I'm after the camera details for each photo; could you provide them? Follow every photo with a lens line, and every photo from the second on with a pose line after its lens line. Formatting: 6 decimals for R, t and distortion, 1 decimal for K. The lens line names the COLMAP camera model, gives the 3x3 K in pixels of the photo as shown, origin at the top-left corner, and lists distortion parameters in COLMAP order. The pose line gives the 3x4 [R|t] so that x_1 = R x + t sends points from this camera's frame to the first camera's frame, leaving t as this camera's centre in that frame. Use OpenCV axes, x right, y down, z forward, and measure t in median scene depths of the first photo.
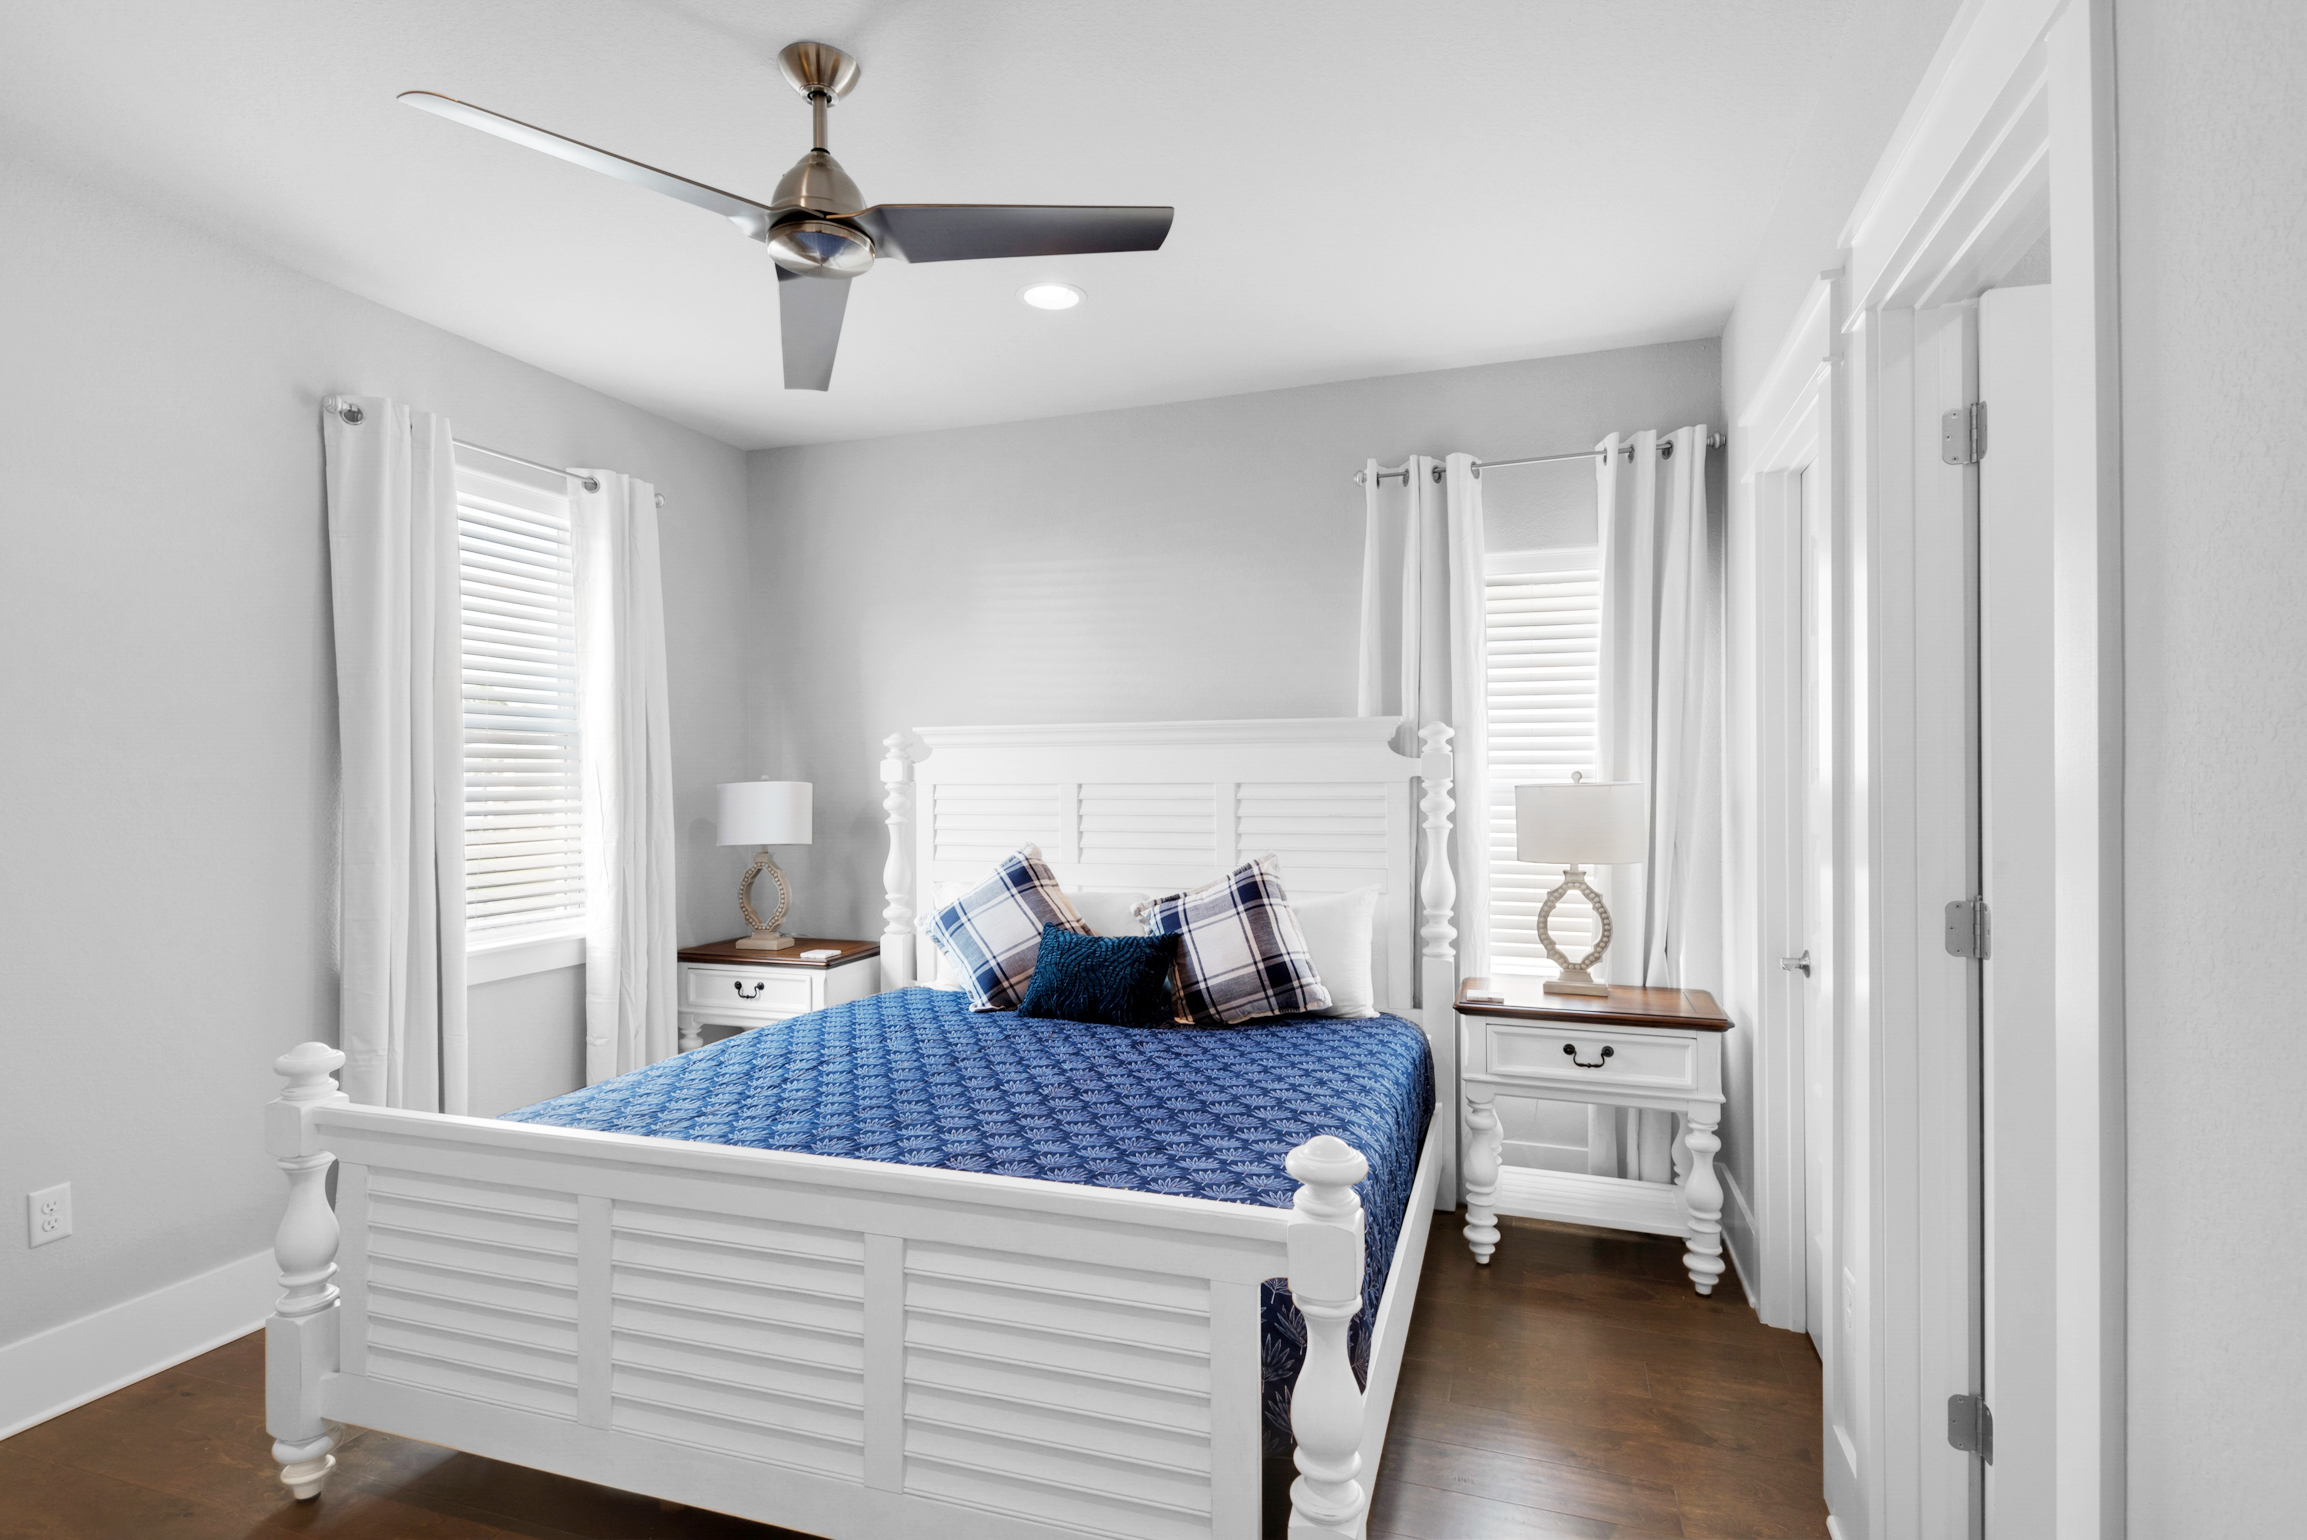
lens RADIAL K [[1140.1, 0, 1153.5], [0, 1140.1, 770.0], [0, 0, 1]] dist [0.046137, -0.000123]
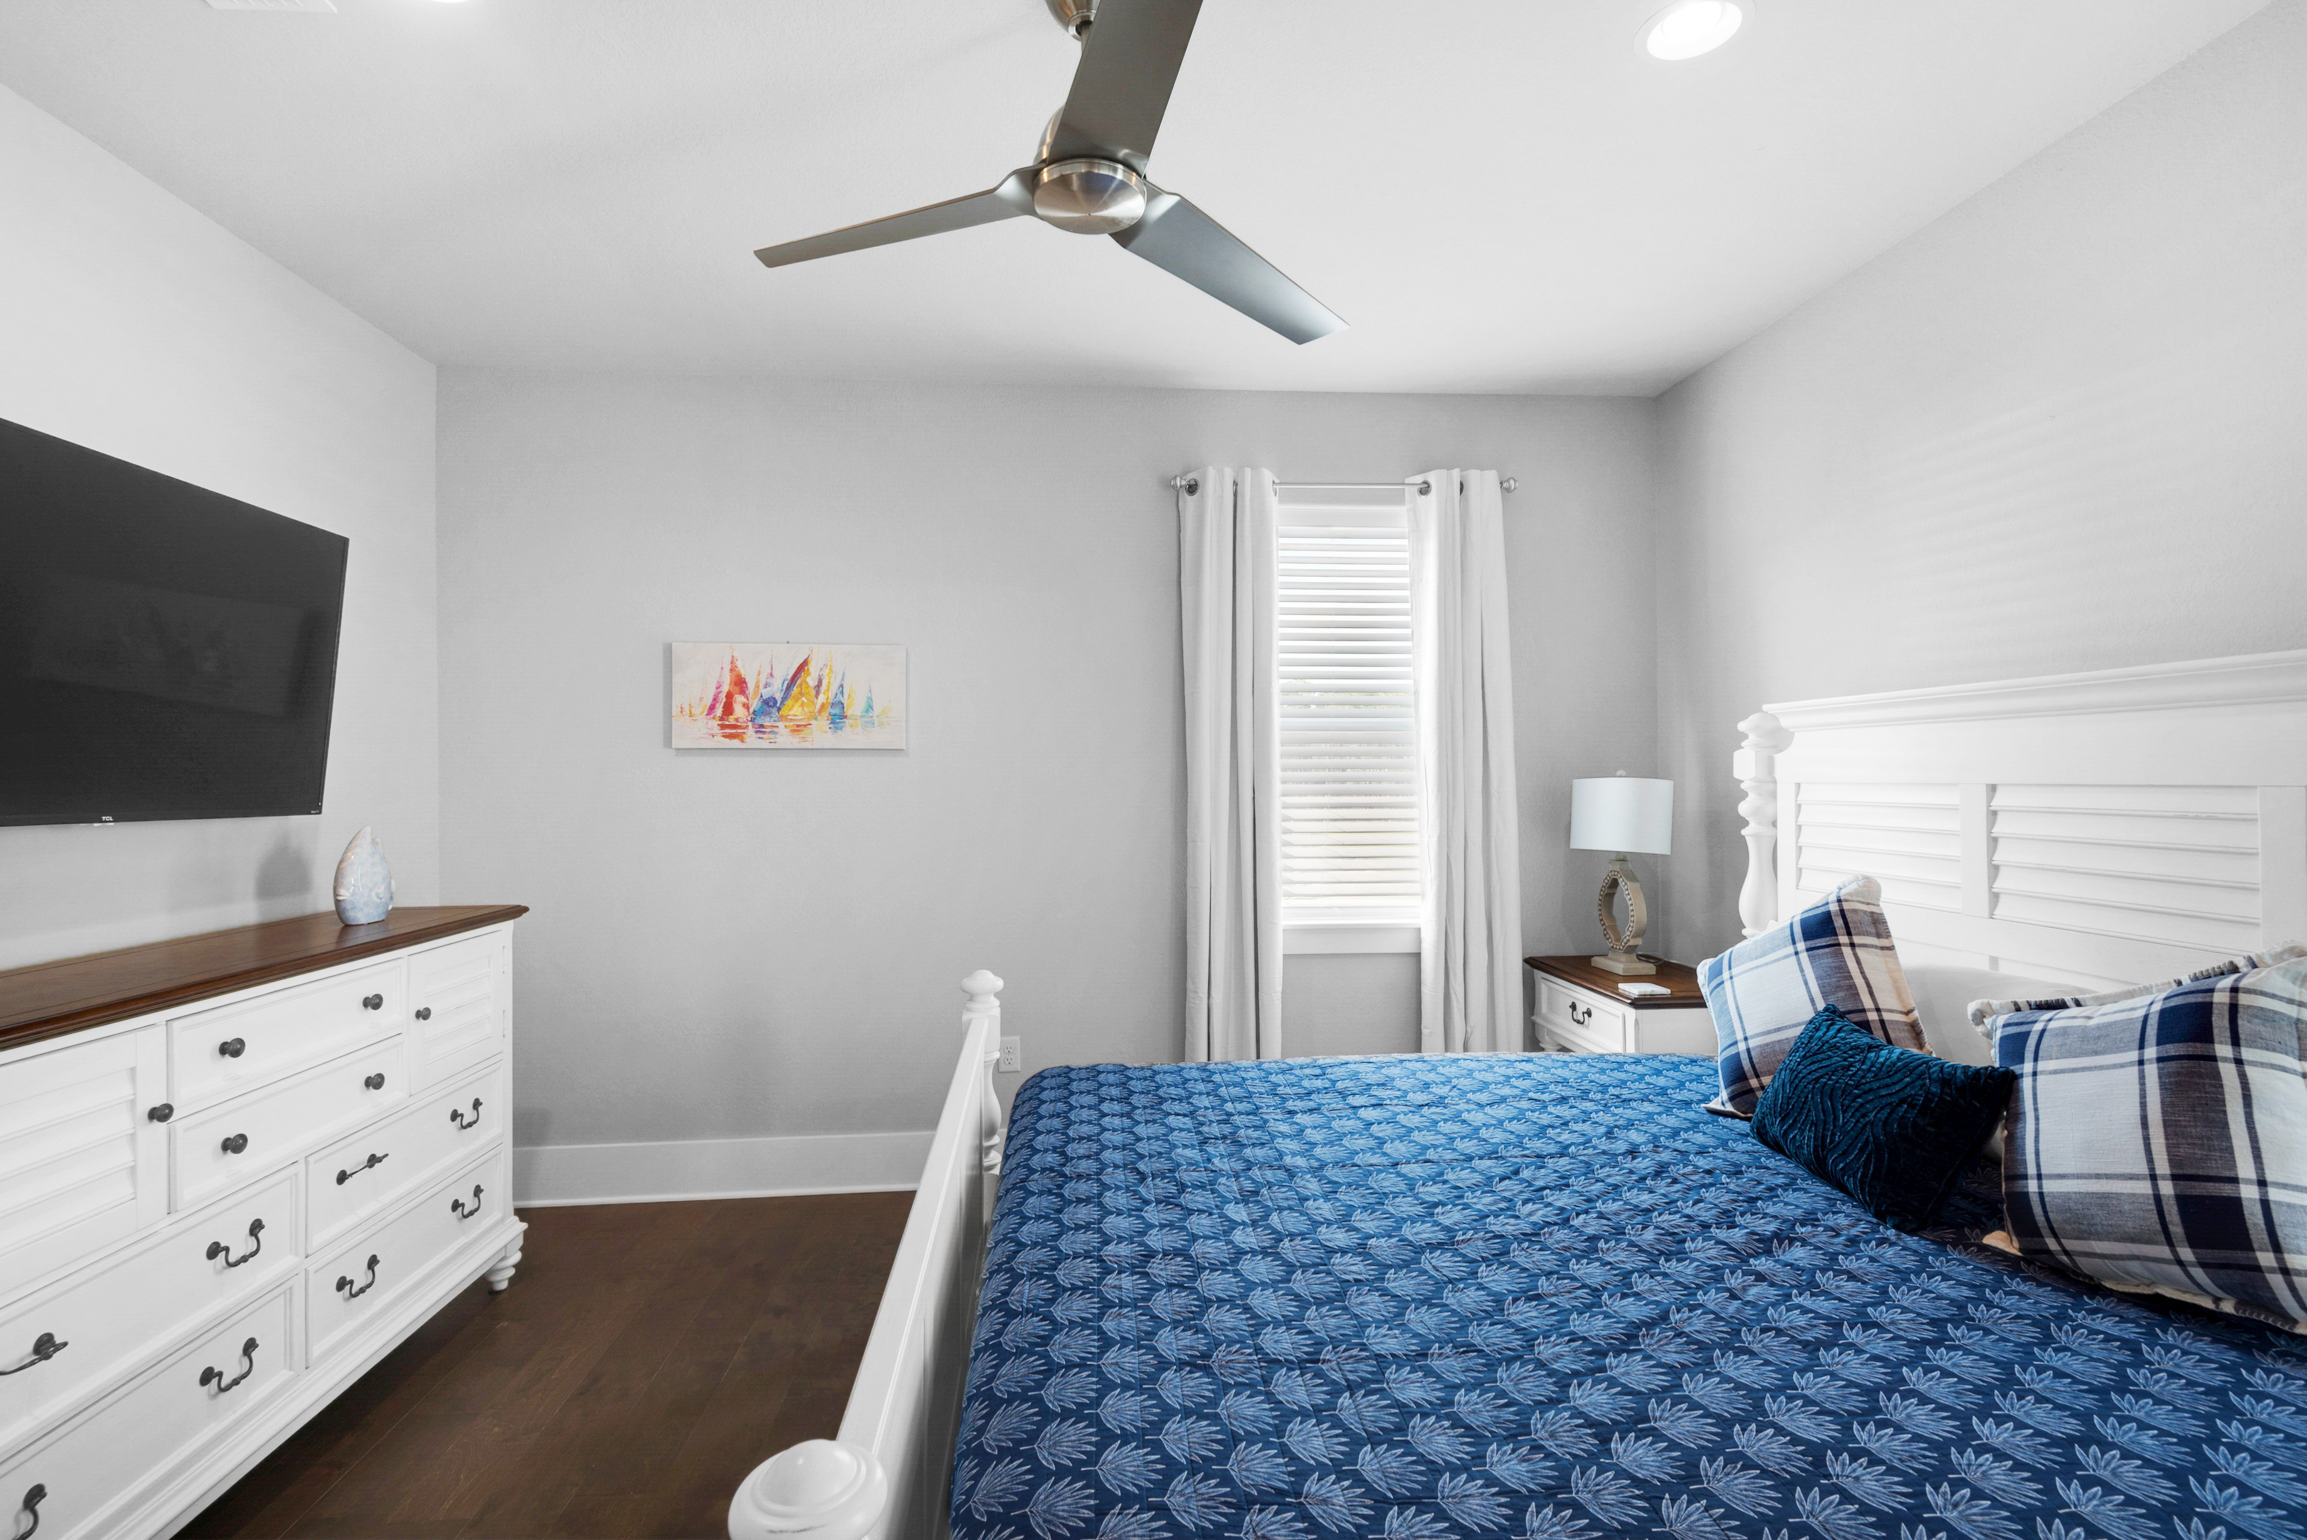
lens RADIAL K [[1058.5, 0, 1153.5], [0, 1058.5, 770.0], [0, 0, 1]] dist [0.033940, -0.015038]
pose [[0.402120, -0.003387, -0.915581, 0.300613], [0.006155, 0.999981, -0.000996, 0.003157], [0.915566, -0.005235, 0.402133, 0.425588]]
